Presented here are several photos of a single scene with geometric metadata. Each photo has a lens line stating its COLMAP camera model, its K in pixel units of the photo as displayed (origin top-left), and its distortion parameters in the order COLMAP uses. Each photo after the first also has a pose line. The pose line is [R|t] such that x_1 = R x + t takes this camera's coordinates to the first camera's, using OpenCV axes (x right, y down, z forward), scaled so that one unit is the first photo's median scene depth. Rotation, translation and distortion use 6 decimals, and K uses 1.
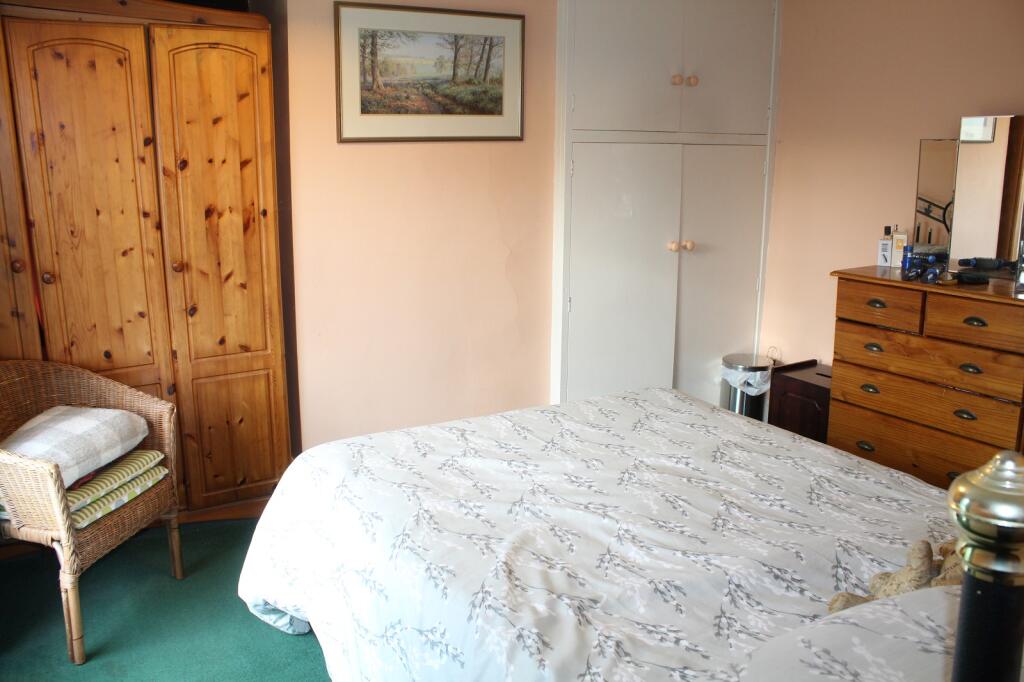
lens RADIAL K [[859.7, 0, 519.5], [0, 859.7, 342.1], [0, 0, 1]] dist [-0.105077, 0.063744]
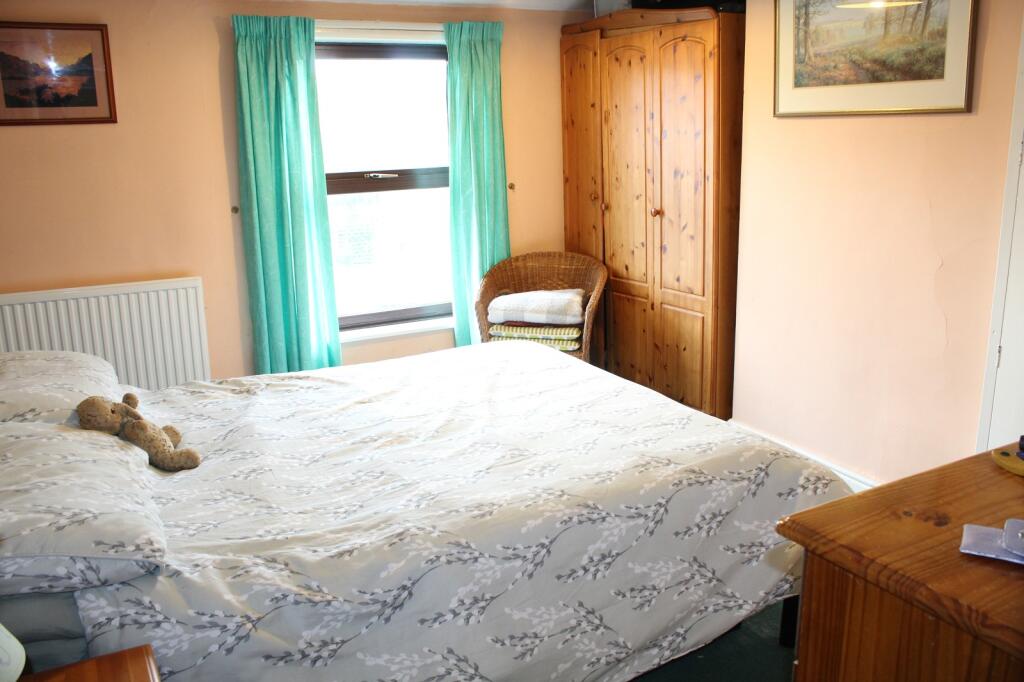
lens RADIAL K [[859.7, 0, 519.5], [0, 859.7, 338.3], [0, 0, 1]] dist [-0.105077, 0.063744]
pose [[-0.058934, 0.233992, -0.970451, 0.841053], [-0.218086, 0.945640, 0.241254, -0.160152], [0.974148, 0.225860, -0.004700, 0.758401]]
